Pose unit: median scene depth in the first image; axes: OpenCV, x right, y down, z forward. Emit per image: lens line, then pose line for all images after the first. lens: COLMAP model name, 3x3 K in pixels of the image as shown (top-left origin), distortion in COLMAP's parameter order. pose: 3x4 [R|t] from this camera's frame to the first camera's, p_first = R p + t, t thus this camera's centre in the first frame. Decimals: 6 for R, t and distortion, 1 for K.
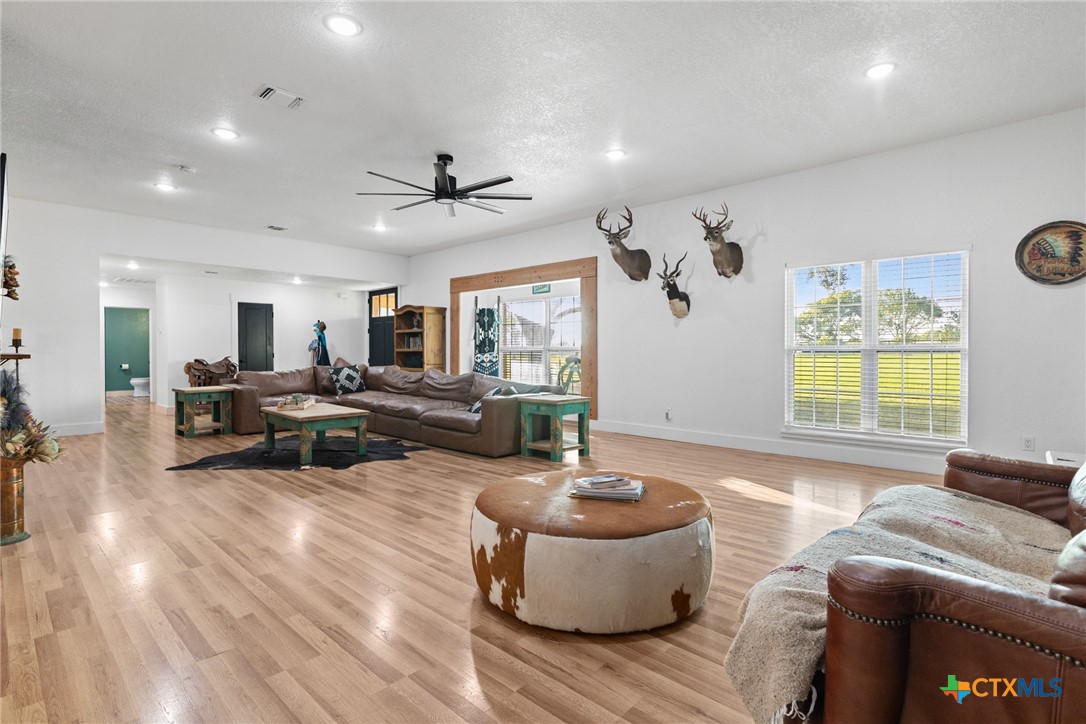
lens RADIAL K [[517.5, 0, 554.1], [0, 517.5, 353.8], [0, 0, 1]] dist [-0.010615, 0.000004]
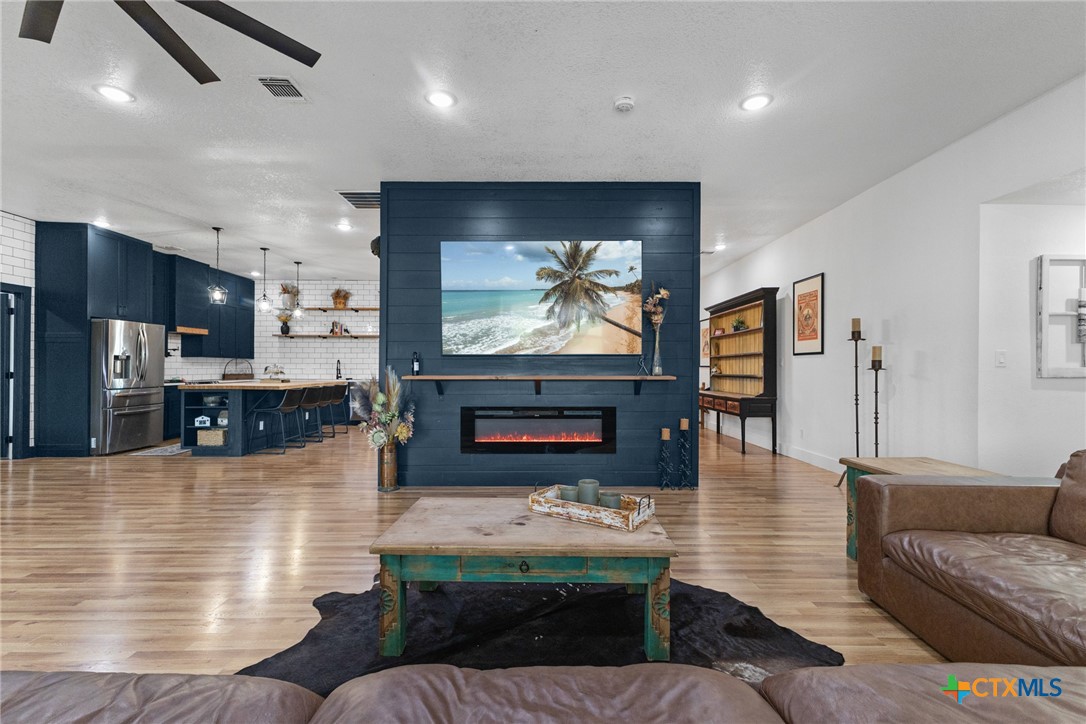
lens RADIAL K [[486.5, 0, 530.1], [0, 486.5, 366.8], [0, 0, 1]] dist [0.015468, -0.000516]
pose [[-0.732914, -0.000199, -0.680321, -0.111873], [-0.006579, 0.999955, 0.006795, -0.013110], [0.680289, 0.009456, -0.732883, 0.796967]]
